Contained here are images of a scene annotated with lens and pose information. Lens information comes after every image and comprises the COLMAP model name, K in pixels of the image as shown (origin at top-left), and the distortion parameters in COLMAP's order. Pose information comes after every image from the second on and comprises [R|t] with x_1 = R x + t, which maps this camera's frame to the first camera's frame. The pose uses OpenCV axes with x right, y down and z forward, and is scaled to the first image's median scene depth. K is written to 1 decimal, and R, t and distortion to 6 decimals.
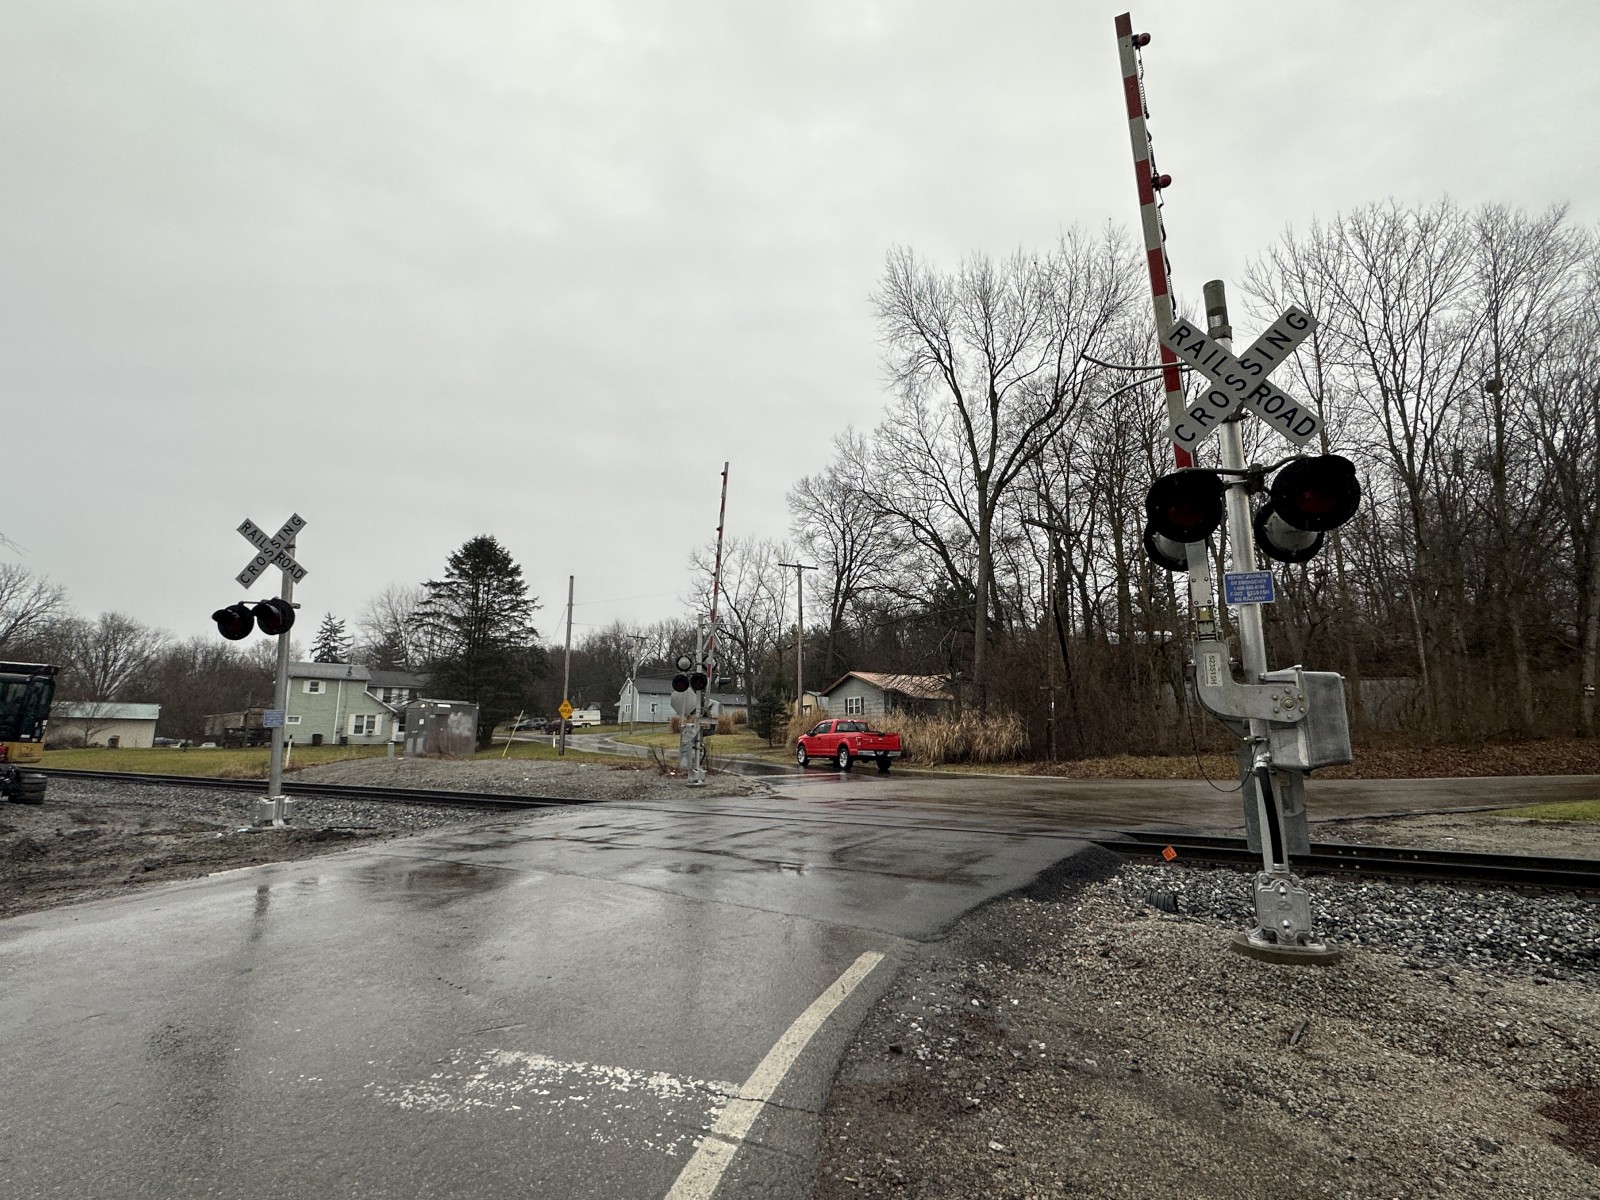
lens RADIAL K [[803.7, 0, 792.3], [0, 803.7, 601.5], [0, 0, 1]] dist [0.000742, 0.001382]
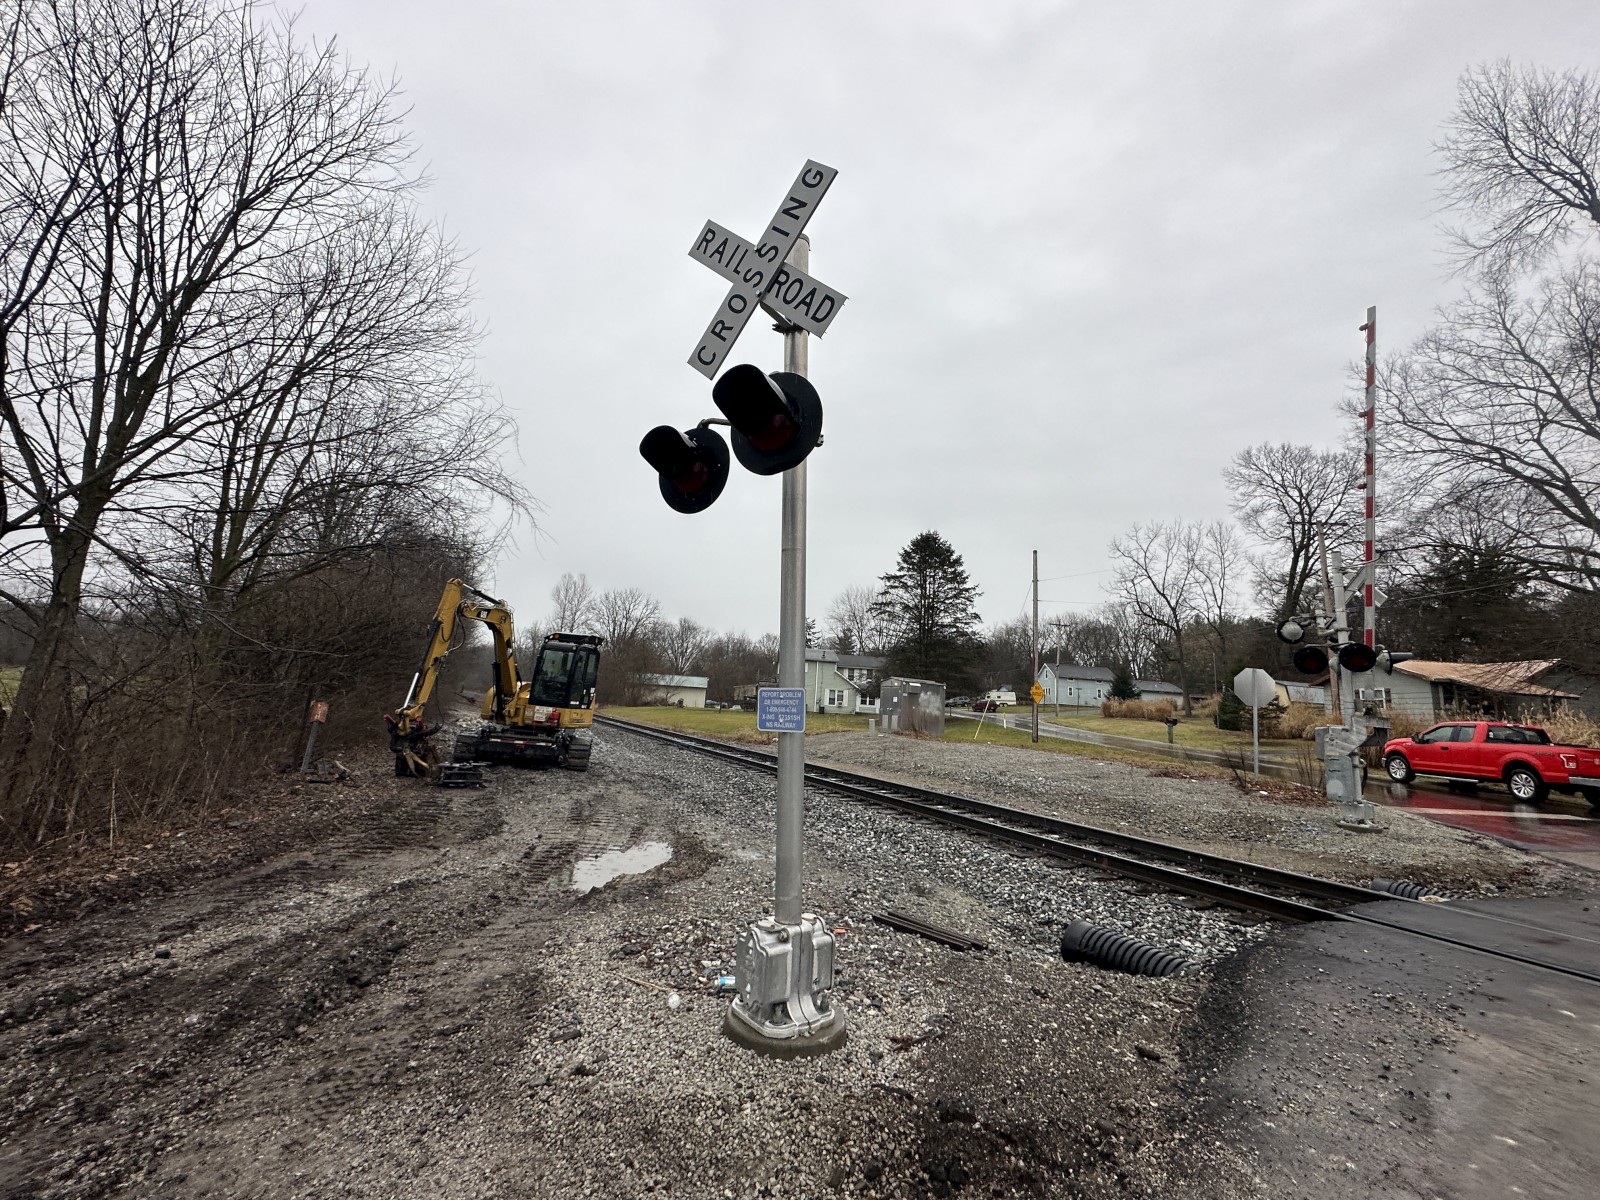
lens RADIAL K [[634.0, 0, 797.8], [0, 634.0, 597.5], [0, 0, 1]] dist [0.000229, 0.000426]
pose [[0.861648, -0.040749, -0.505867, -0.100177], [0.035267, 0.999169, -0.020416, 0.020509], [0.506279, -0.000249, 0.862370, 0.154553]]
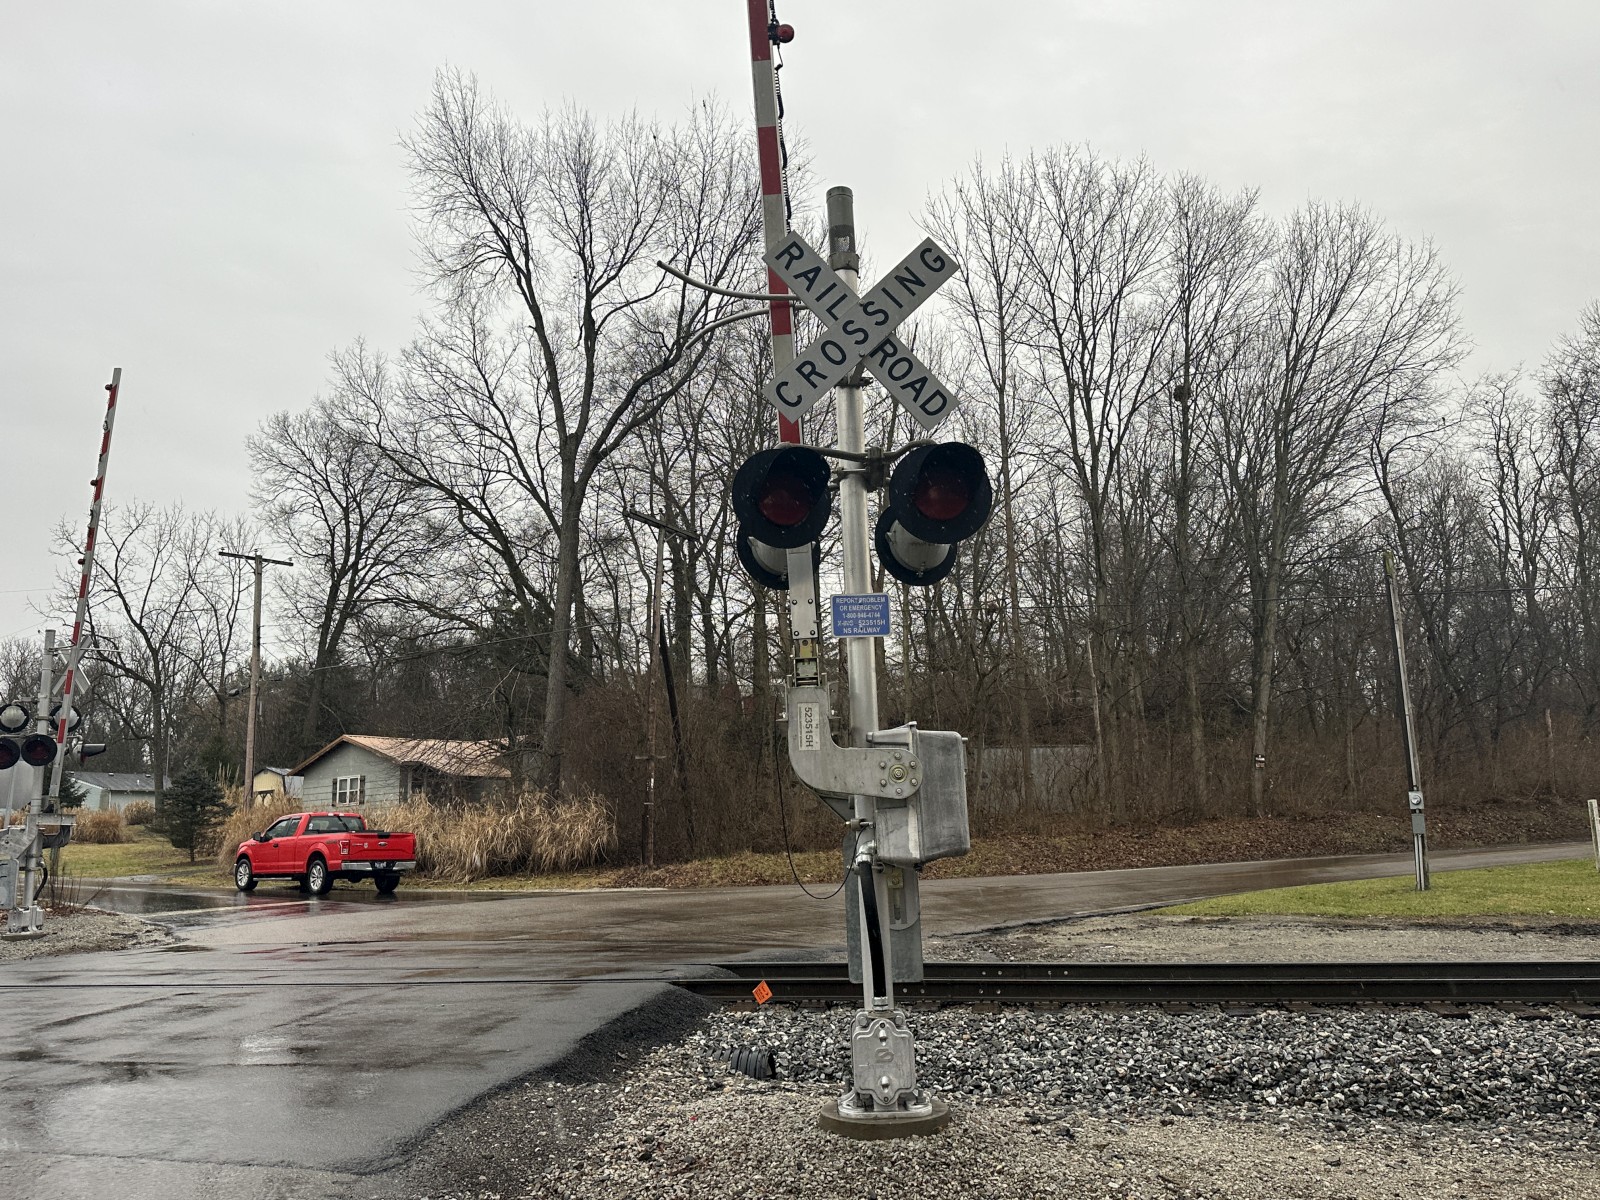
lens RADIAL K [[1207.3, 0, 775.7], [0, 1207.3, 611.8], [0, 0, 1]] dist [0.140450, -0.228232]
pose [[0.920311, 0.044380, 0.388663, 0.007335], [-0.038991, 0.999003, -0.021746, 0.000672], [-0.389240, 0.004859, 0.921123, 0.001912]]
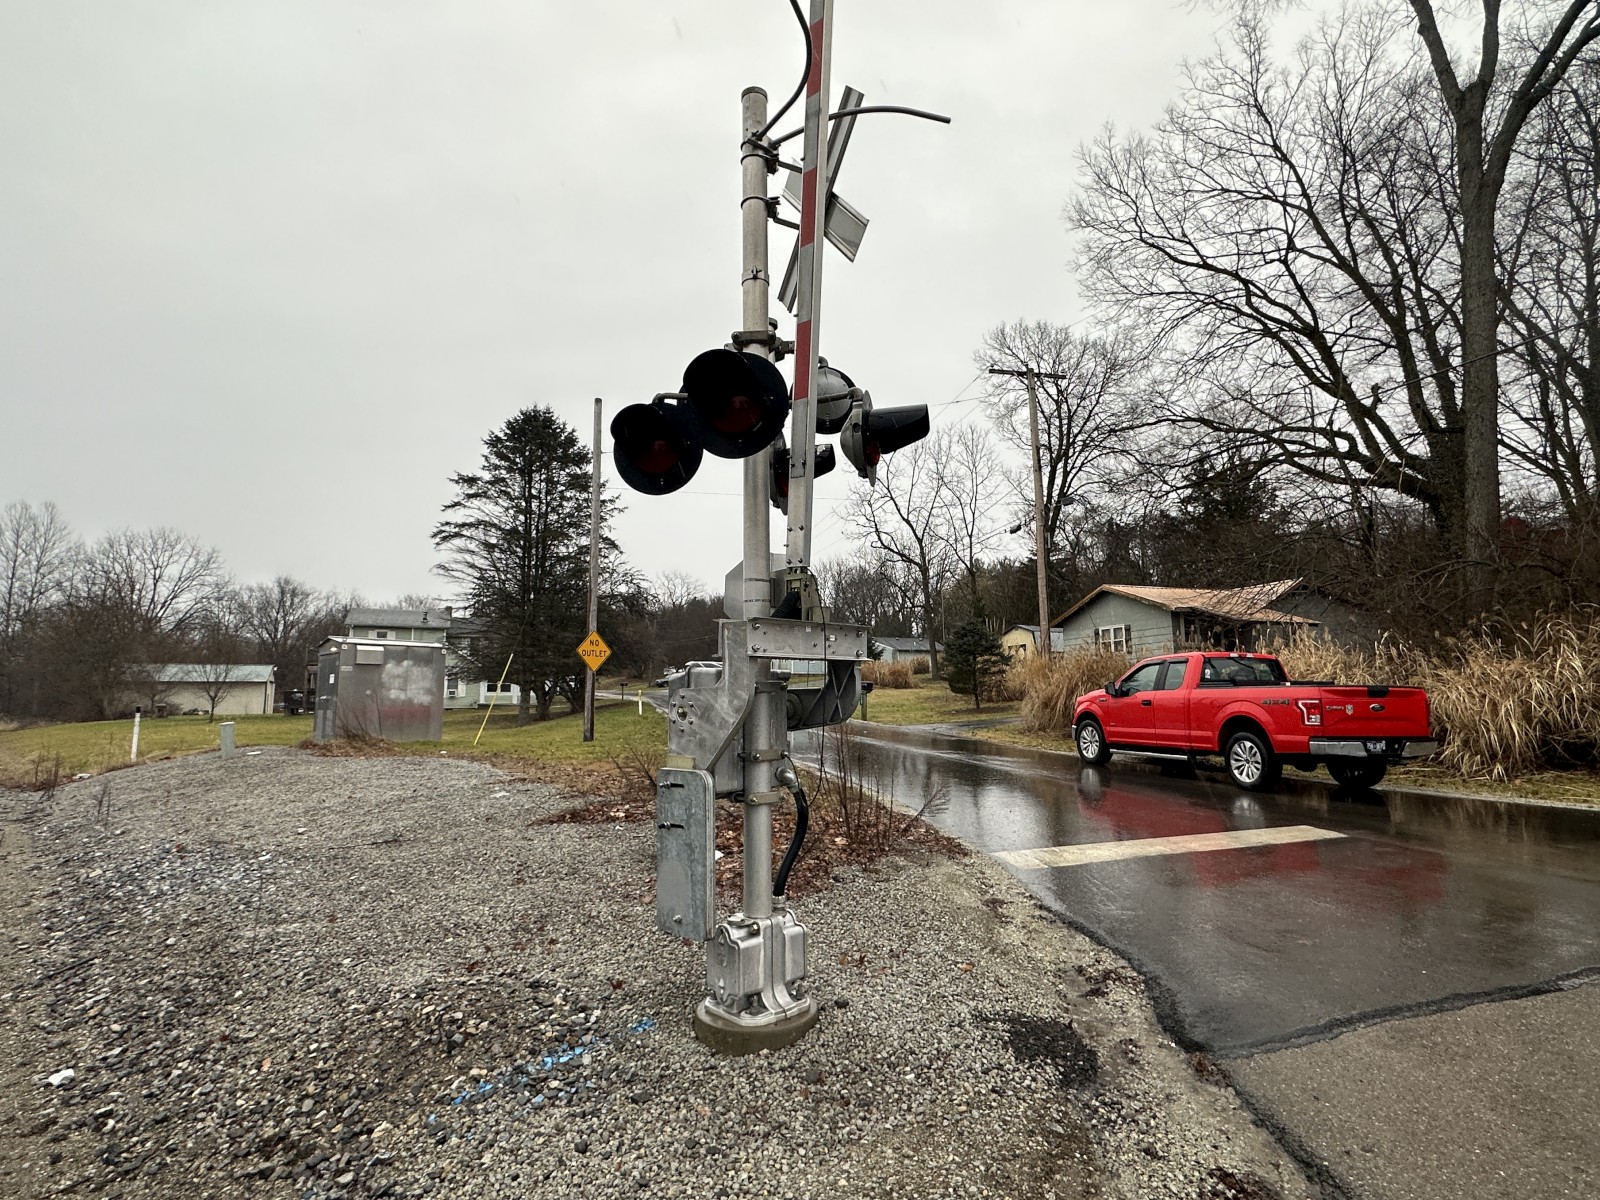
lens RADIAL K [[823.7, 0, 791.6], [0, 823.7, 602.6], [0, 0, 1]] dist [0.002717, 0.001515]
pose [[0.977128, -0.038073, -0.209217, -0.030606], [0.051103, 0.997053, 0.057226, 0.055265], [0.206421, -0.066608, 0.976193, 0.352278]]
